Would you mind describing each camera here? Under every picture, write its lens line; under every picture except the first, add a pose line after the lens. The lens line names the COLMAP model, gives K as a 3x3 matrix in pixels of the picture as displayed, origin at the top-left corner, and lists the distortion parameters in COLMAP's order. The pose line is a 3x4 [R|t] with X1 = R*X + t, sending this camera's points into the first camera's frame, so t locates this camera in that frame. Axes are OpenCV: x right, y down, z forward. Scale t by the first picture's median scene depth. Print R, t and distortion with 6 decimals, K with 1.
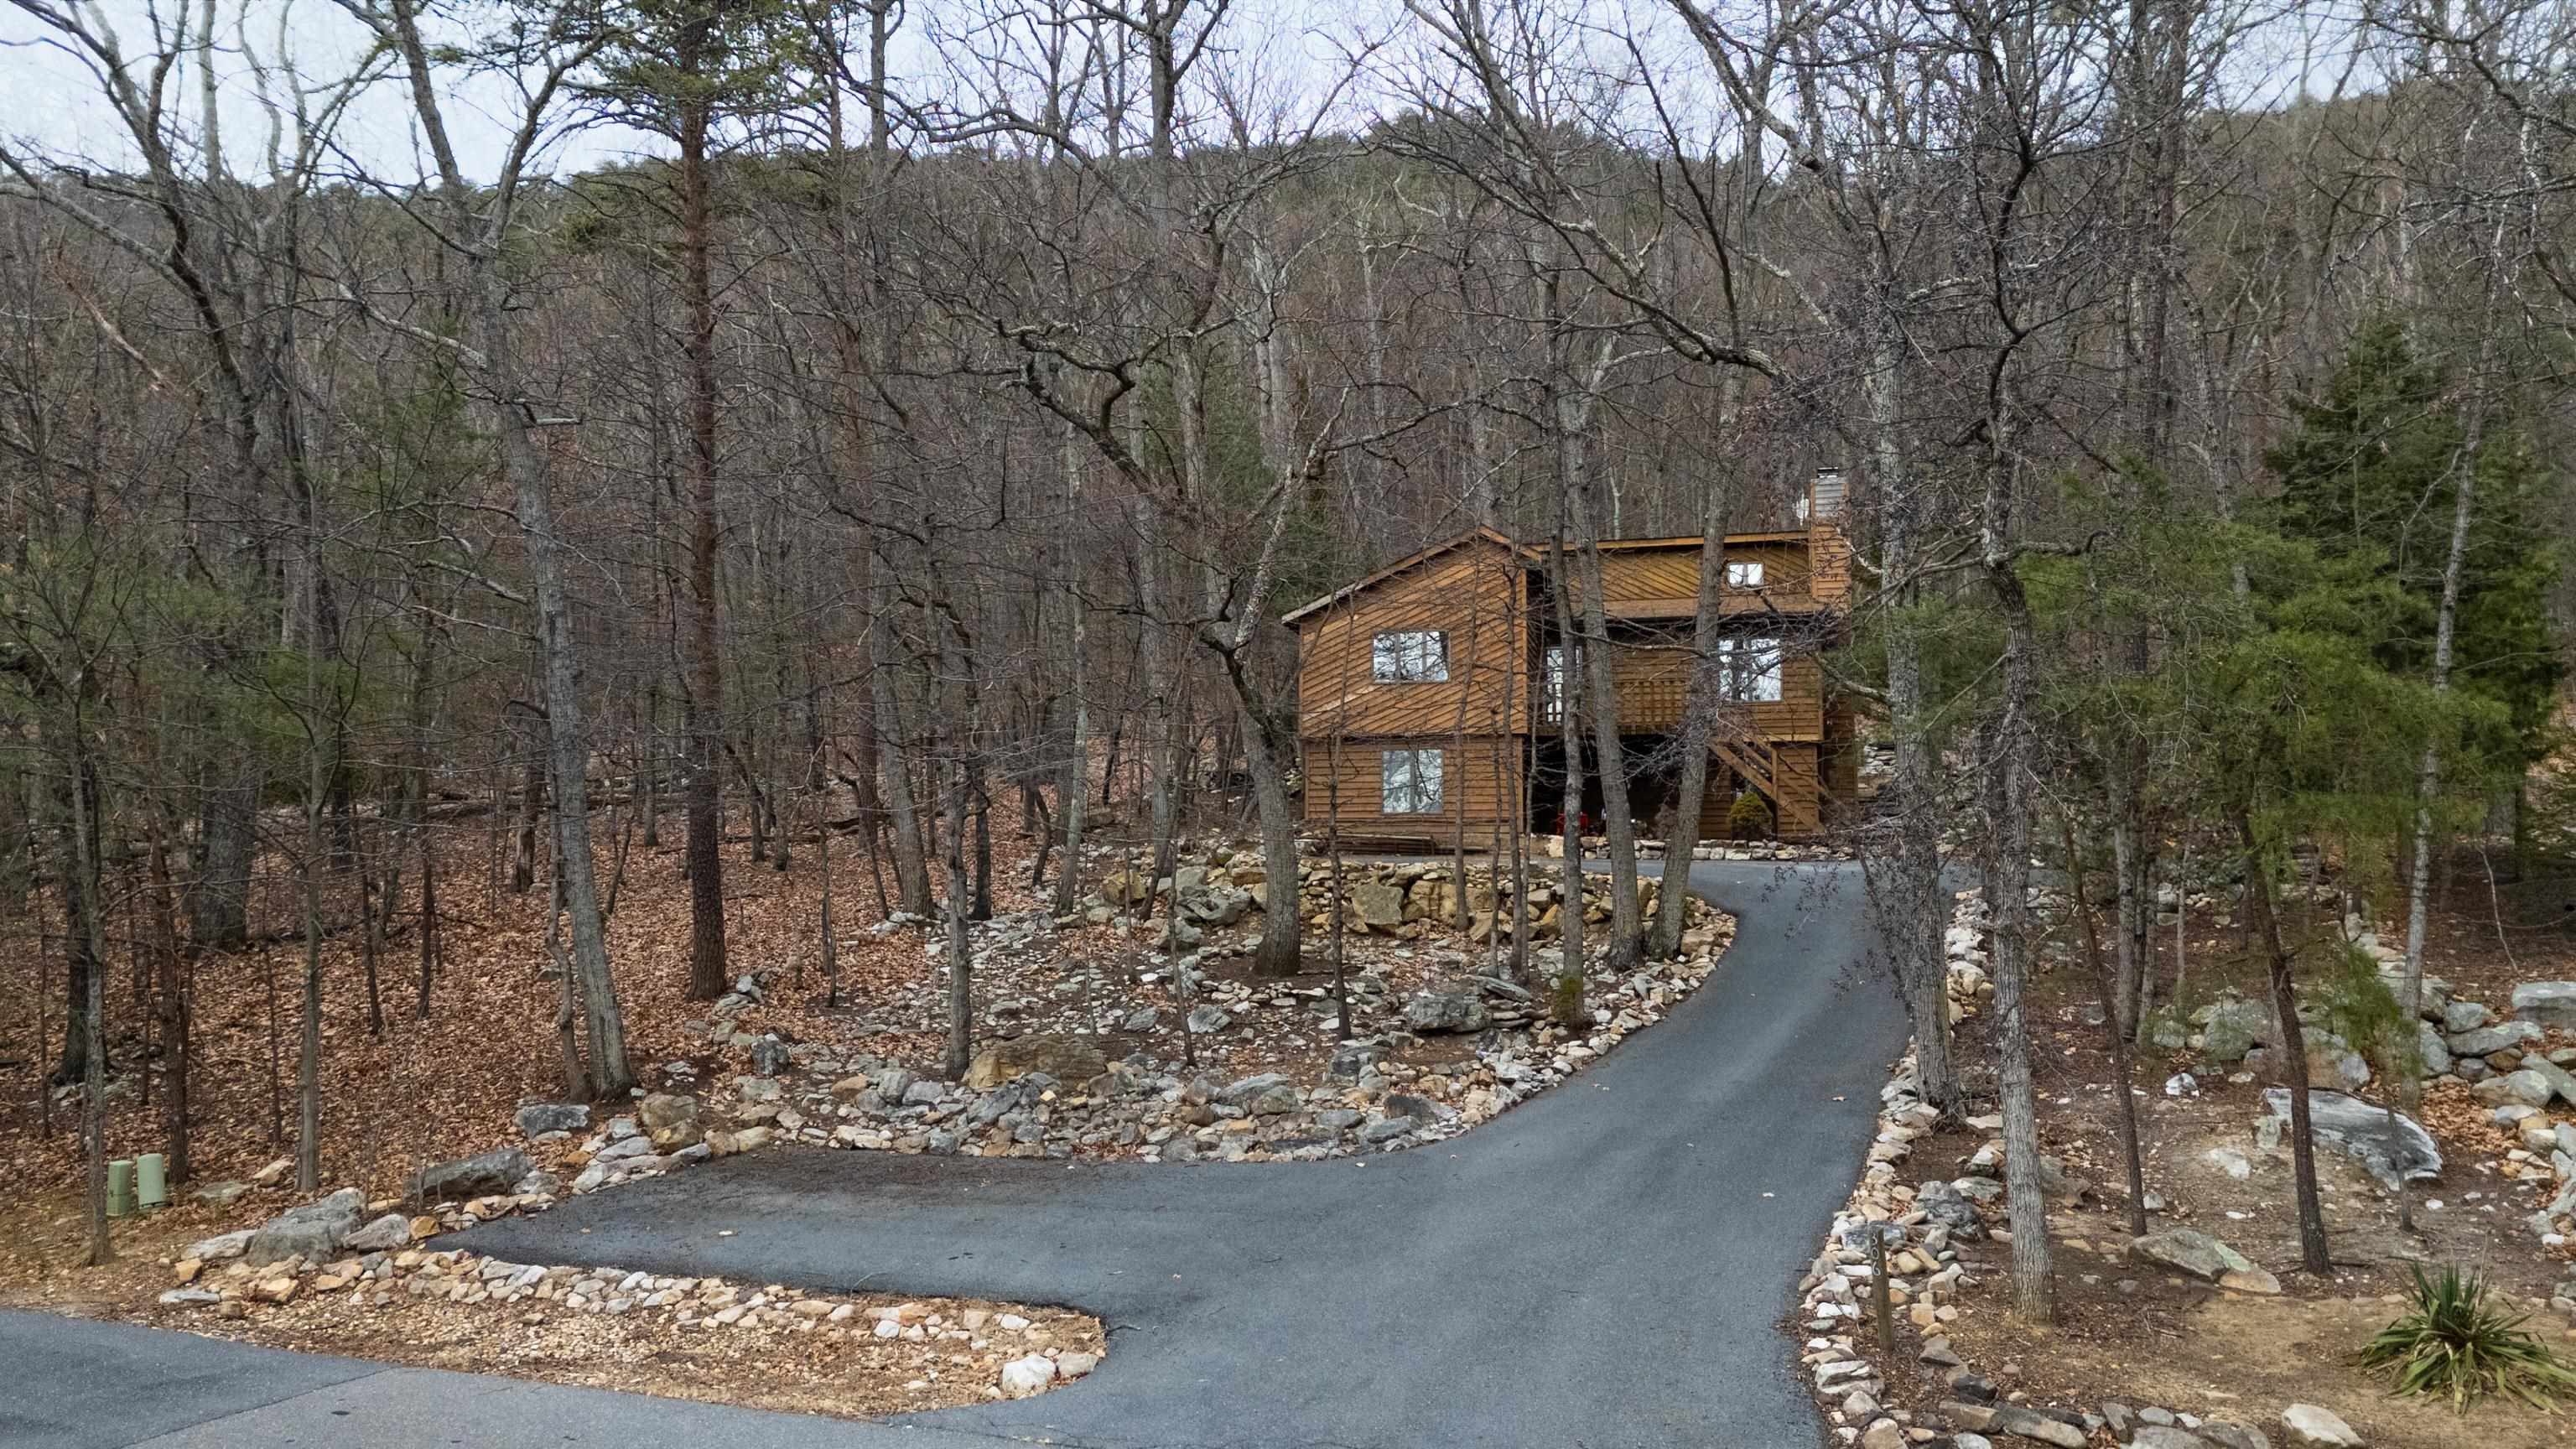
lens RADIAL K [[1900.6, 0, 1288.0], [0, 1900.6, 724.5], [0, 0, 1]] dist [0.051427, -0.002577]
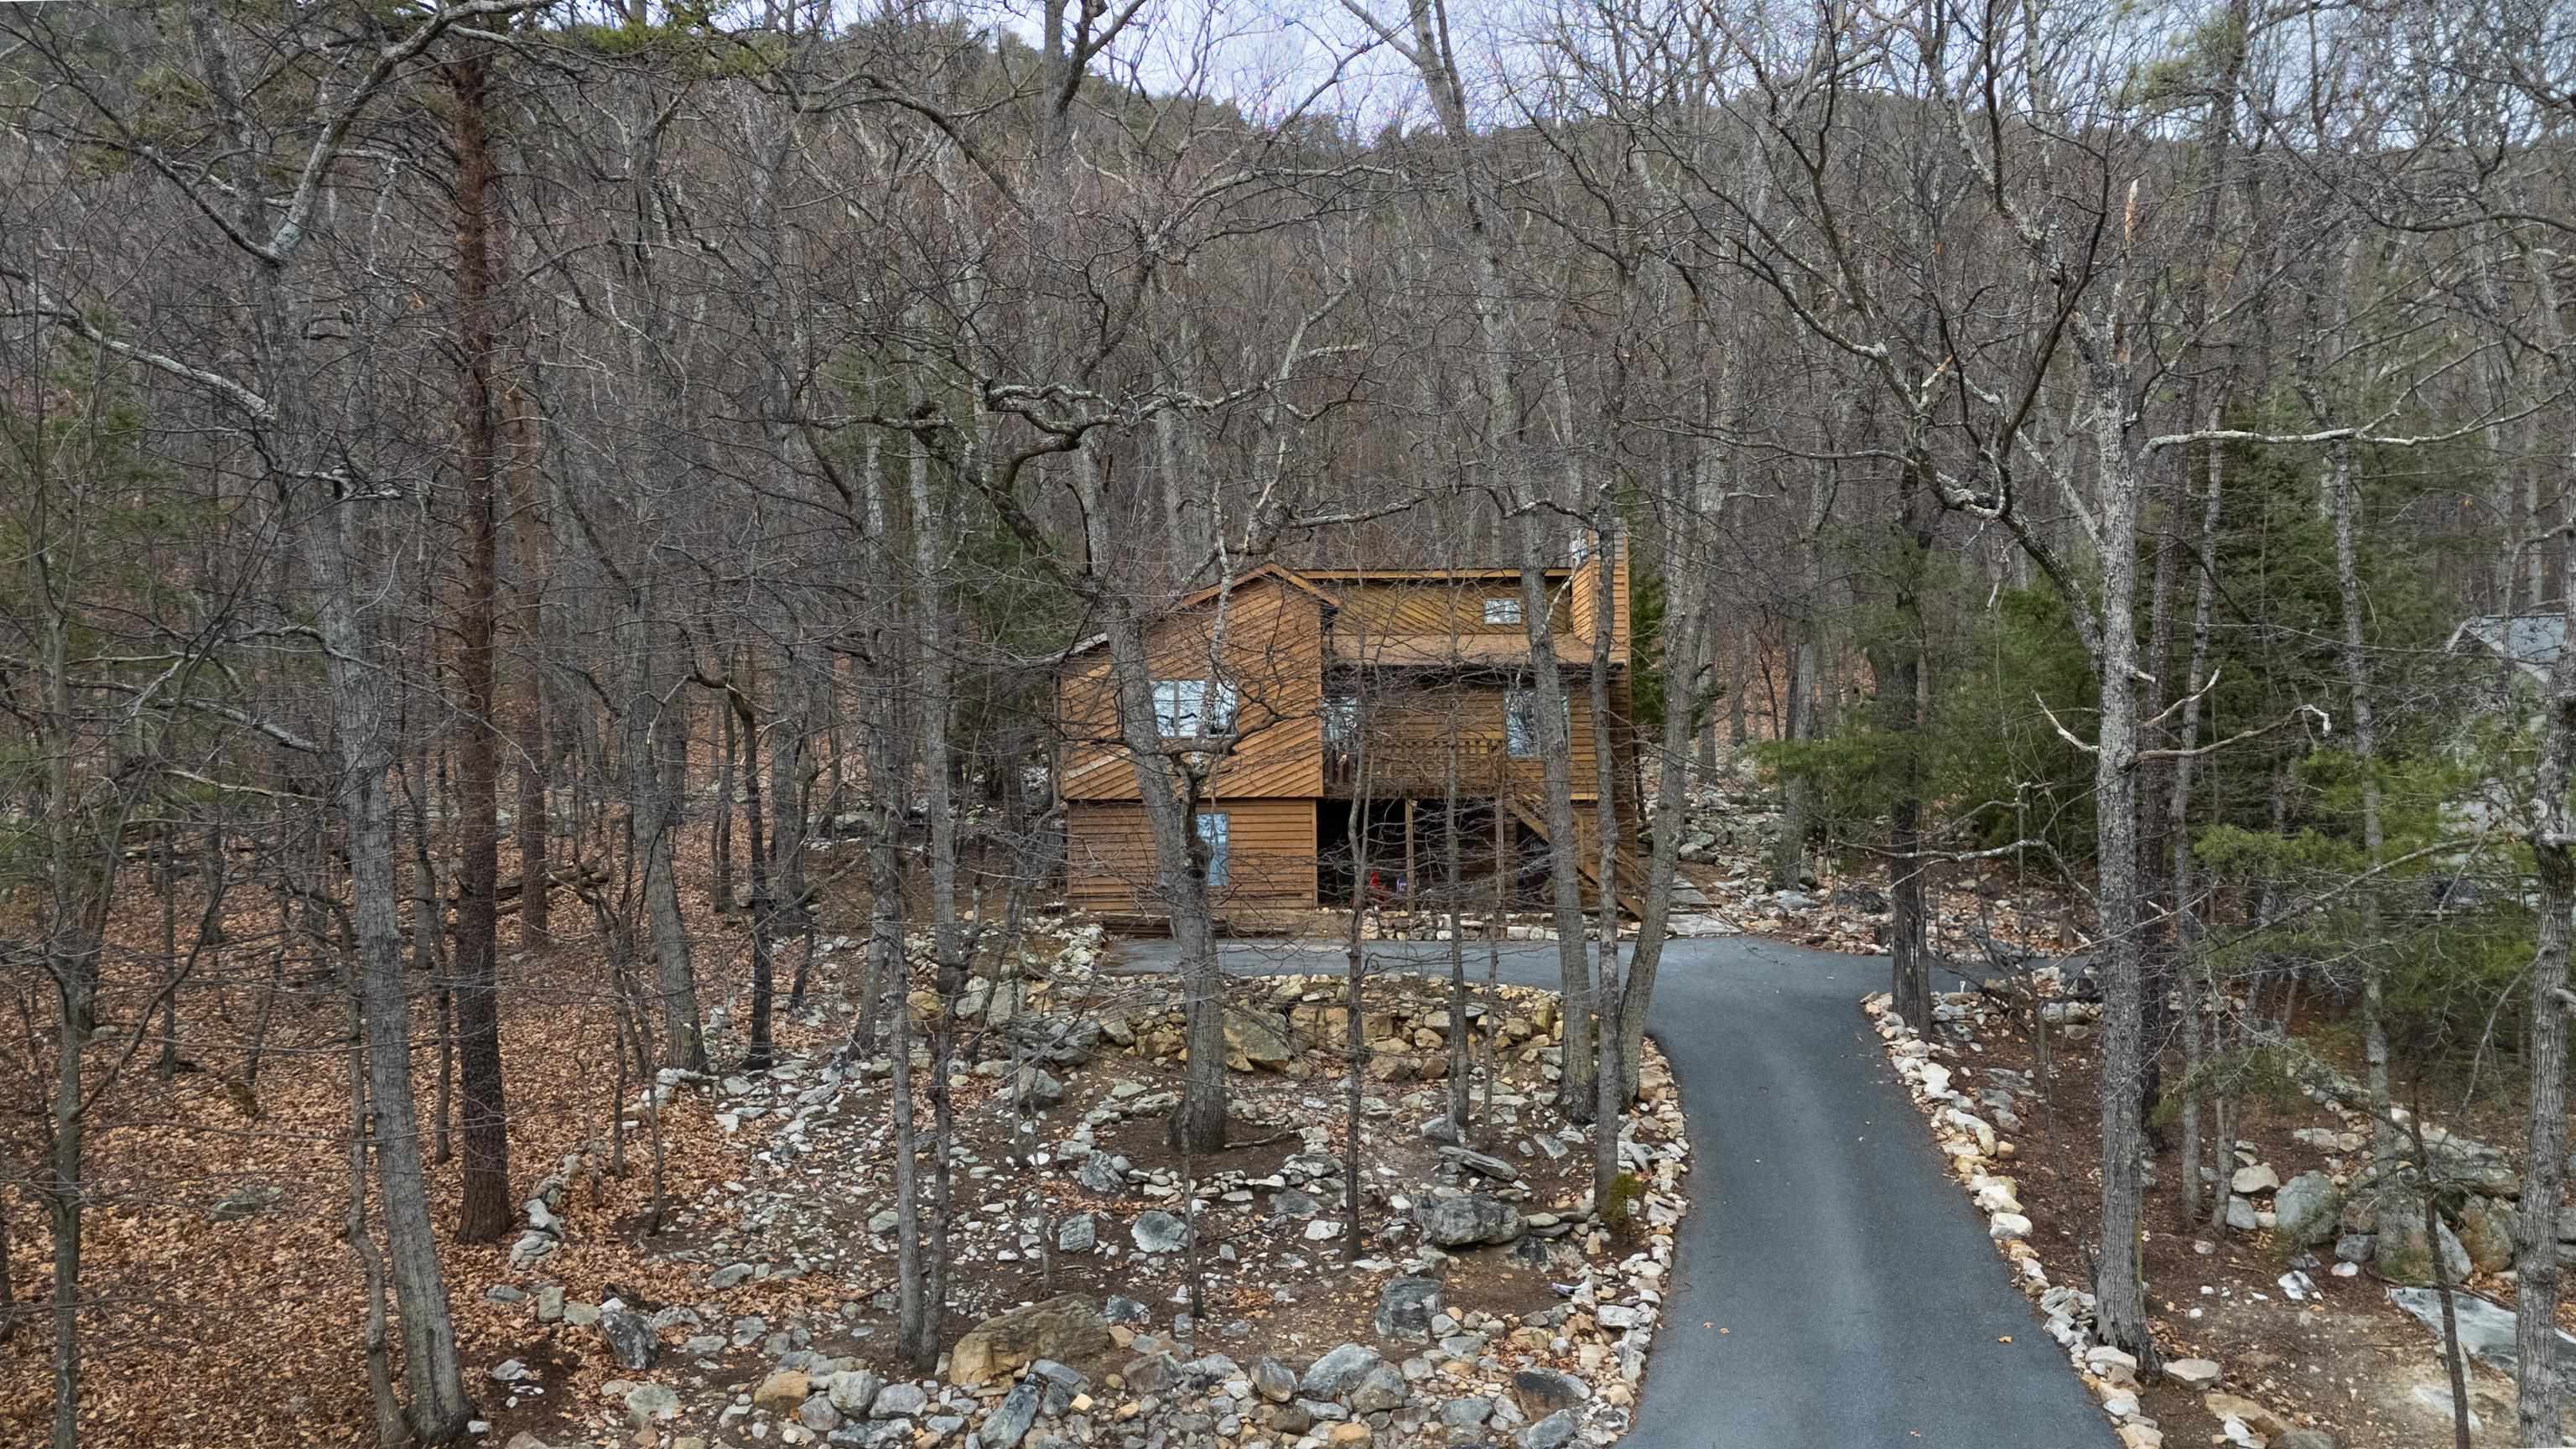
lens RADIAL K [[1974.0, 0, 1288.0], [0, 1974.0, 724.5], [0, 0, 1]] dist [0.034074, -0.002895]
pose [[0.961240, 0.004627, 0.275675, -0.259577], [-0.013649, 0.999432, 0.030820, -0.101794], [-0.275376, -0.033389, 0.960757, 0.206453]]
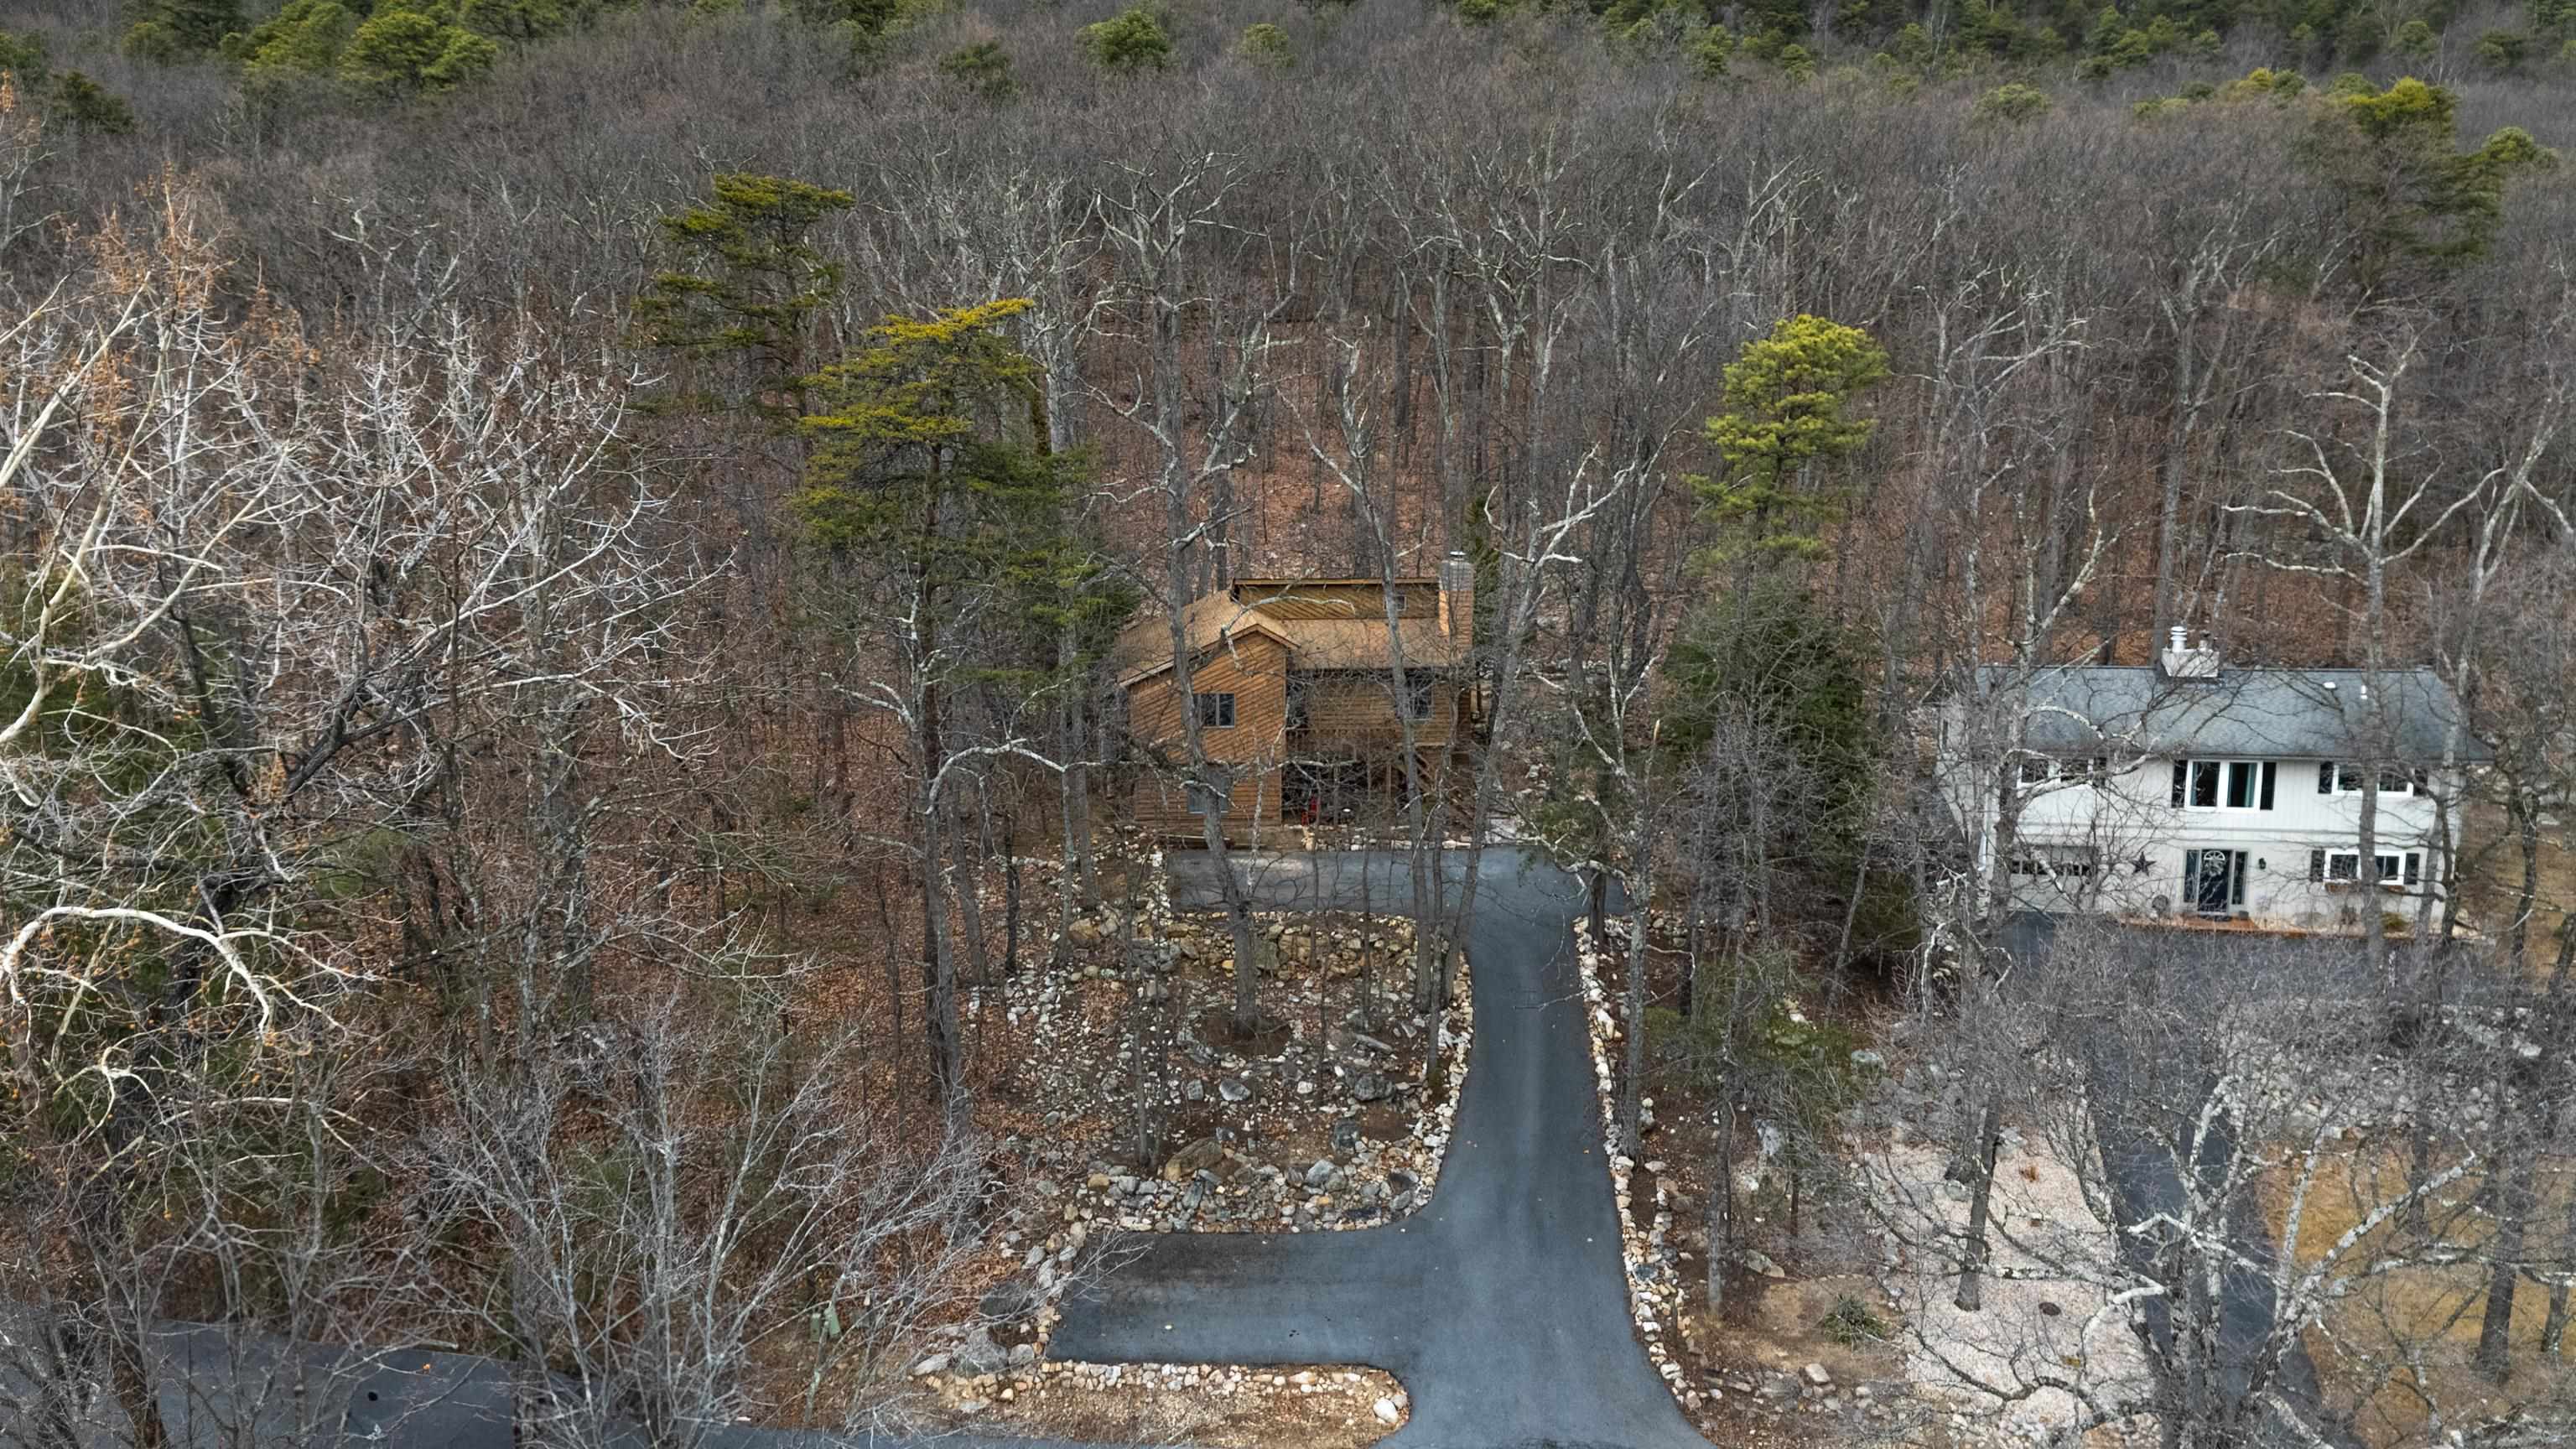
lens RADIAL K [[1900.6, 0, 1288.0], [0, 1900.6, 724.5], [0, 0, 1]] dist [0.051427, -0.002577]
pose [[0.944324, -0.059108, 0.323664, -0.648642], [-0.032423, 0.962225, 0.270320, -0.778416], [-0.327416, -0.265763, 0.906735, -0.664918]]
